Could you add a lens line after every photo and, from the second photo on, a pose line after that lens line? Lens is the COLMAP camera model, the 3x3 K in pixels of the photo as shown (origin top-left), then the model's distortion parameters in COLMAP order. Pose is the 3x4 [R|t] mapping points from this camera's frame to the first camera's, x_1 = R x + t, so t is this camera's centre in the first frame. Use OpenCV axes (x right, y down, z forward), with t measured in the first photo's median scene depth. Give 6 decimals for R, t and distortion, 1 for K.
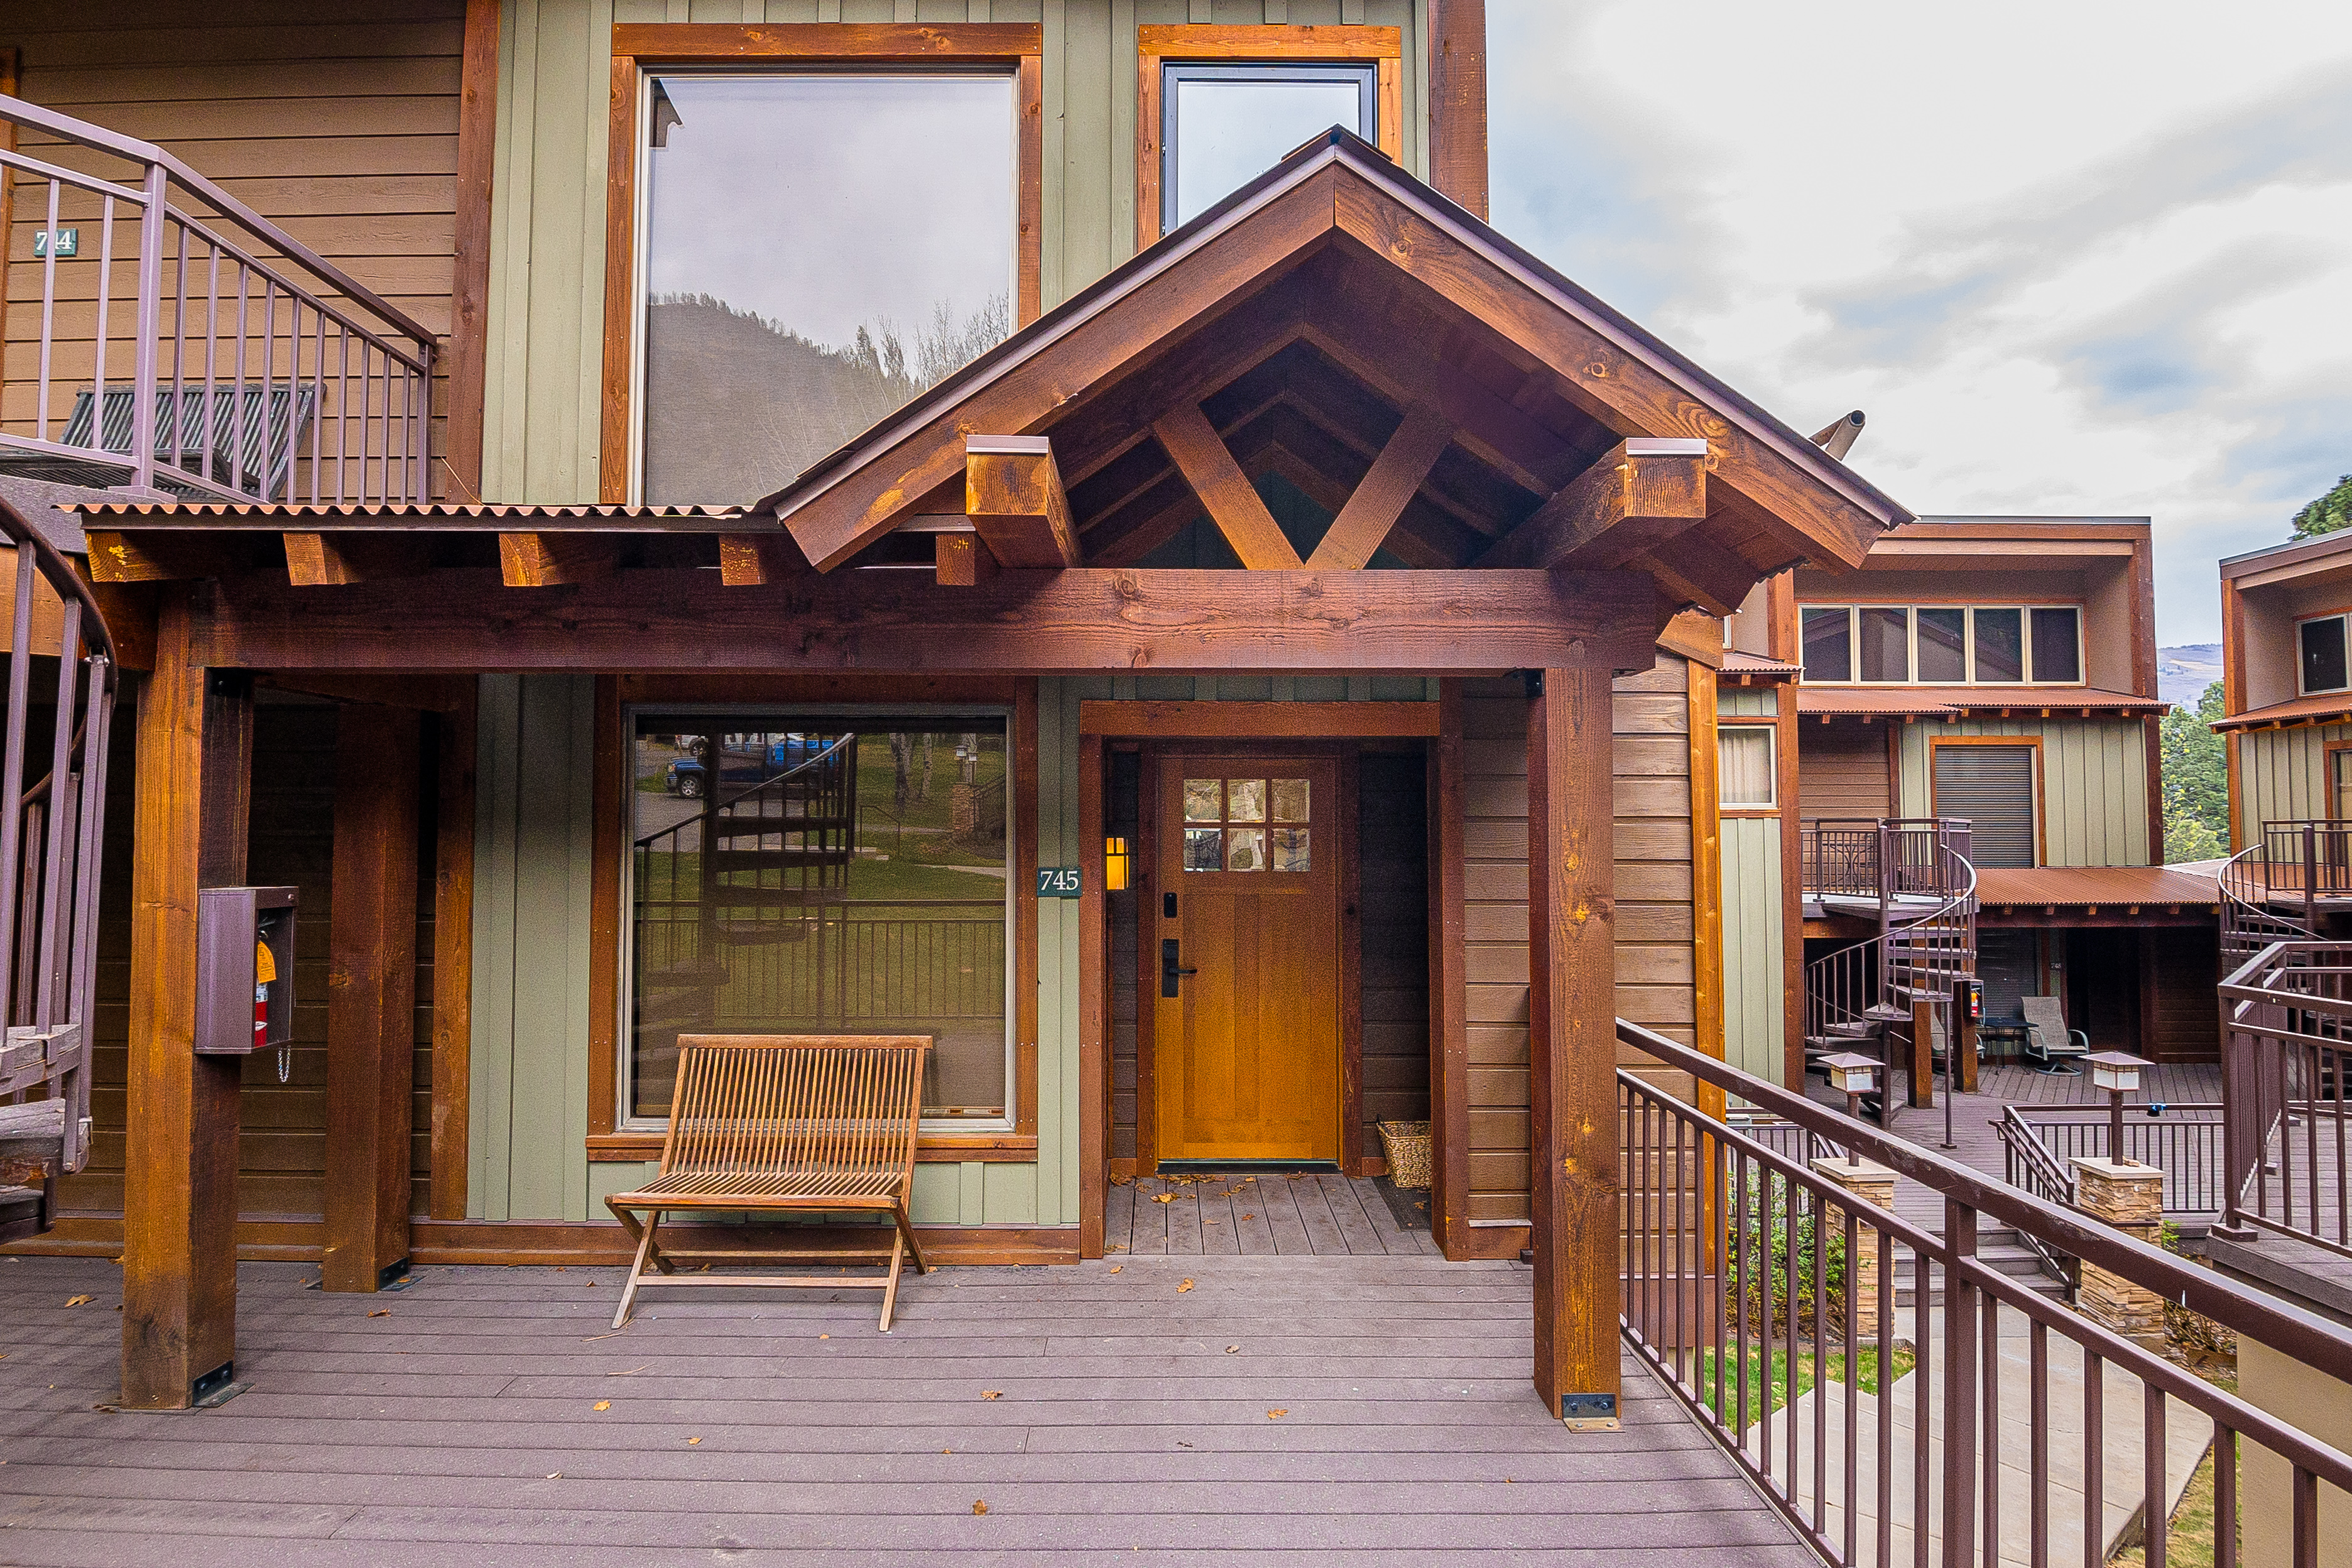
lens RADIAL K [[1230.8, 0, 1173.9], [0, 1230.8, 782.3], [0, 0, 1]] dist [0.000645, 0.000433]
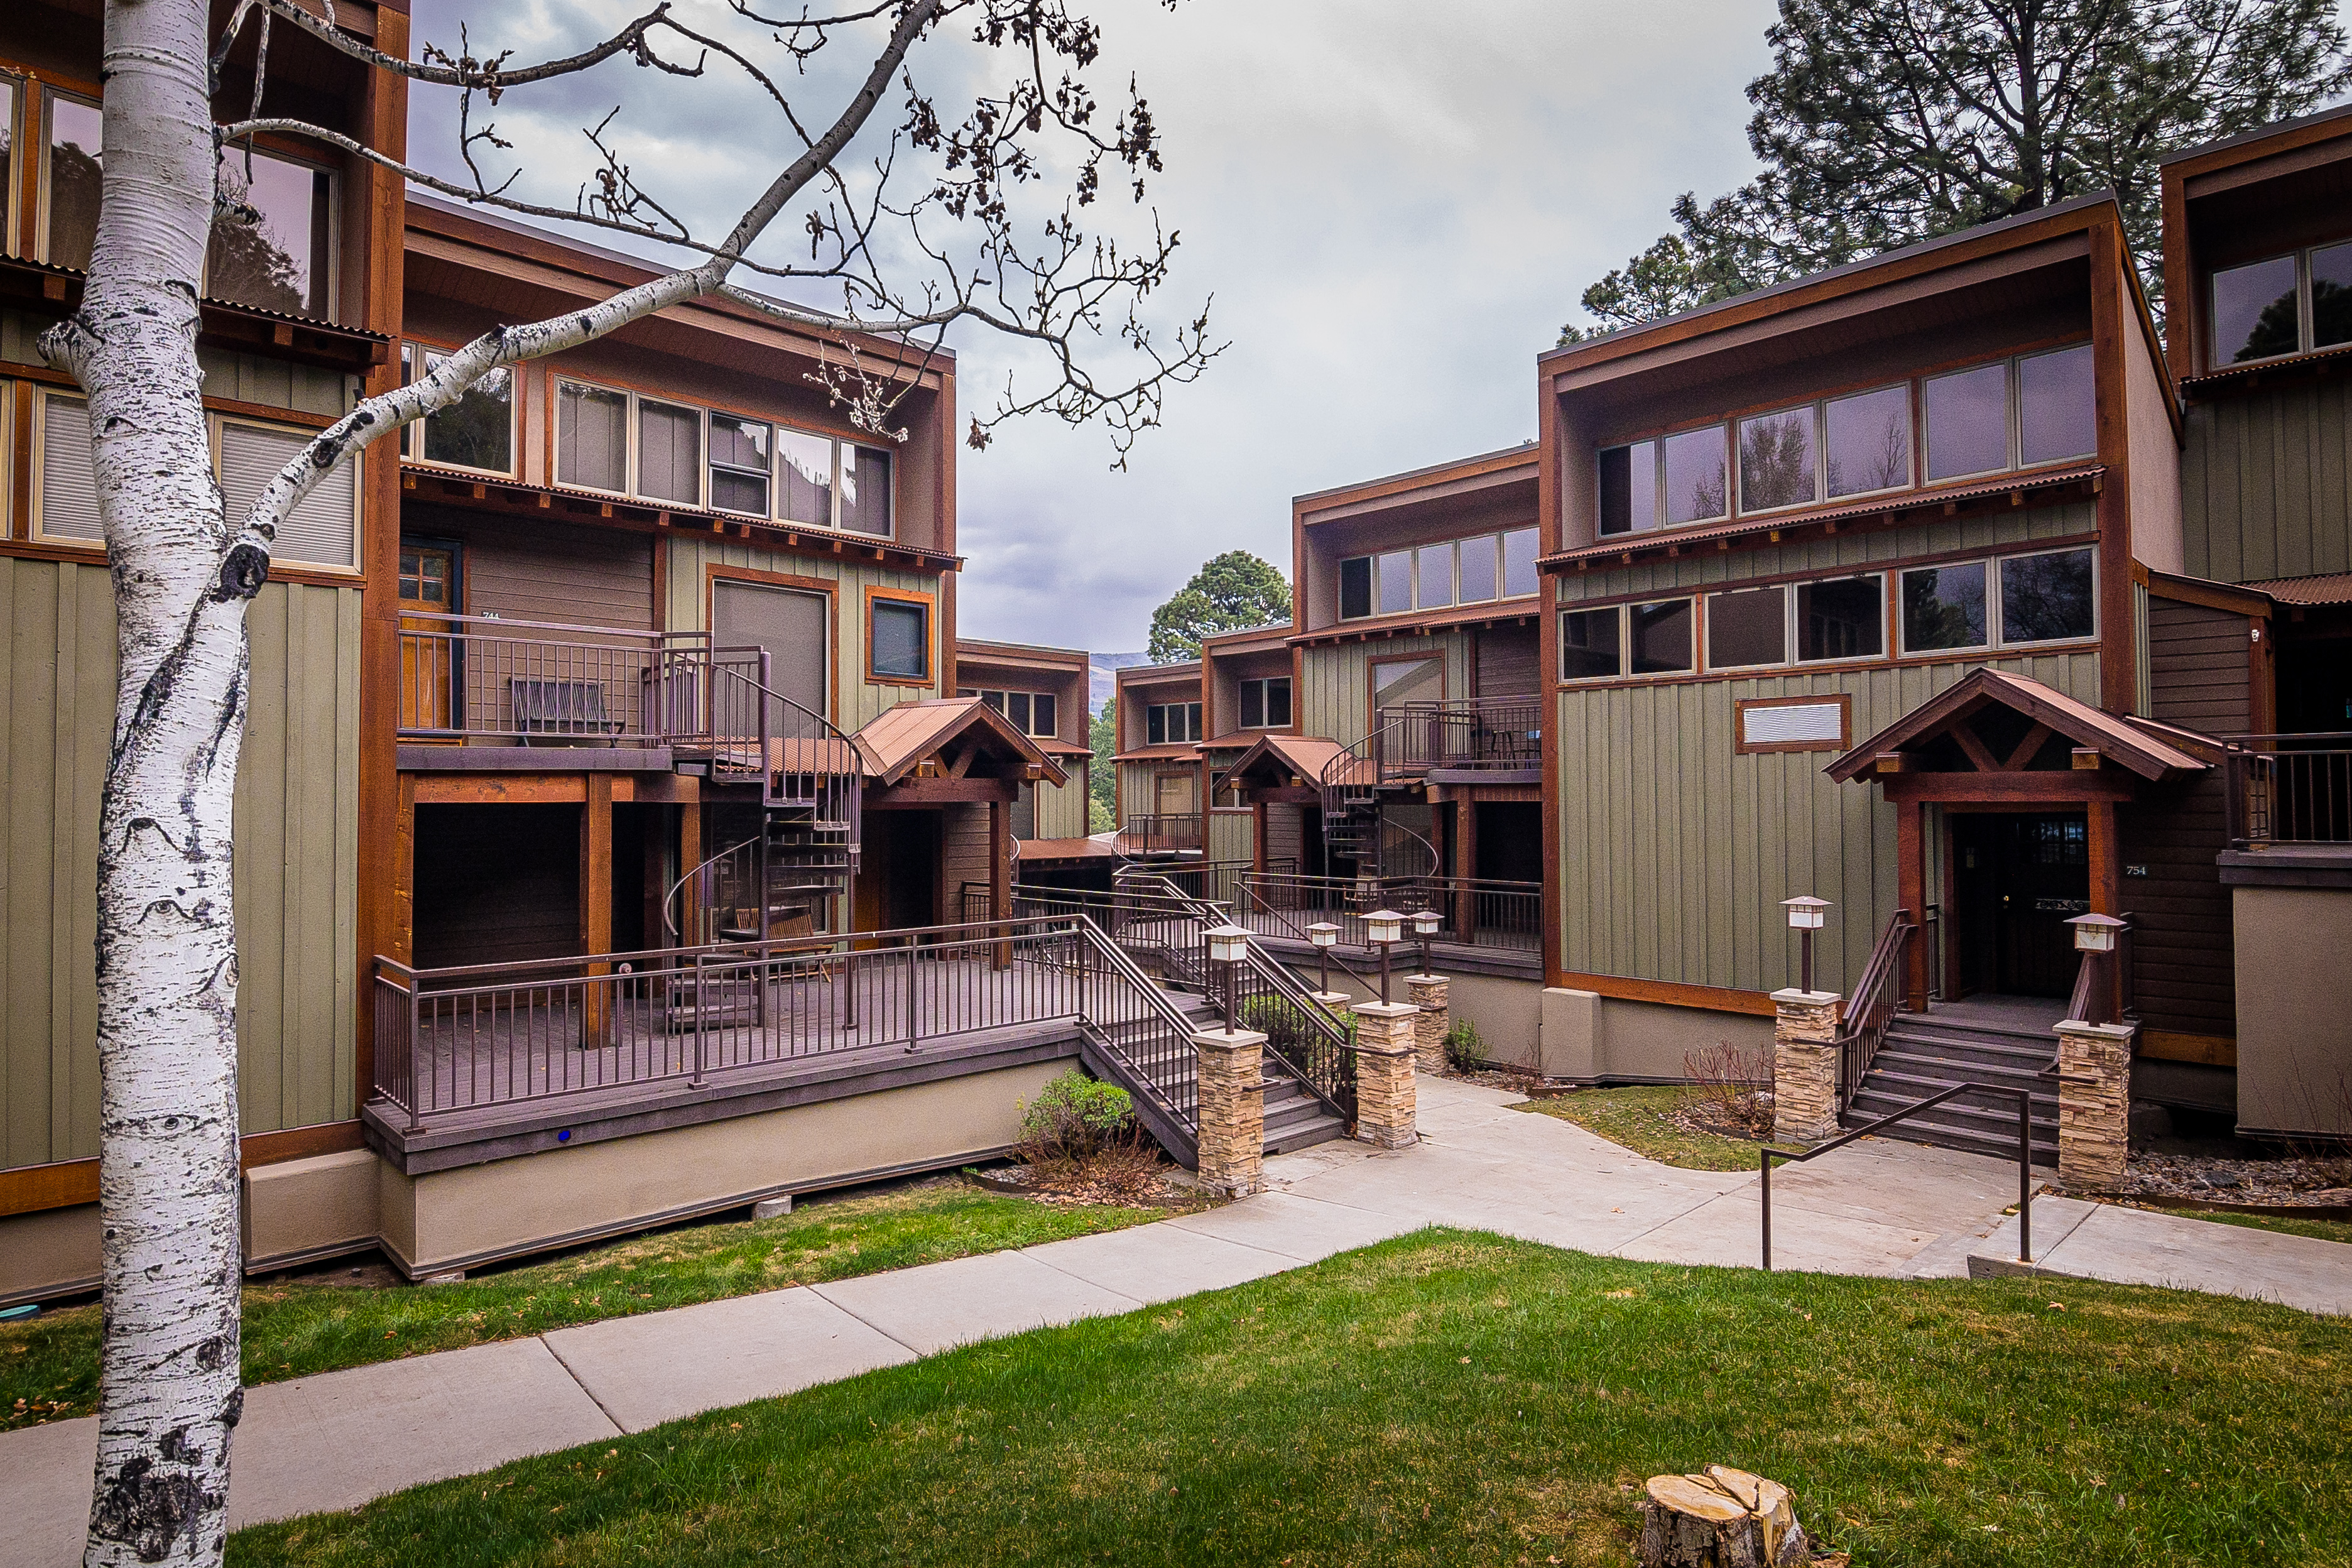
lens RADIAL K [[1272.6, 0, 1171.0], [0, 1272.6, 775.4], [0, 0, 1]] dist [-0.003770, -0.000773]
pose [[0.734579, 0.014284, 0.678373, -0.424610], [-0.023257, 0.999721, 0.004133, -0.037771], [-0.678125, -0.018813, 0.734706, -0.511986]]
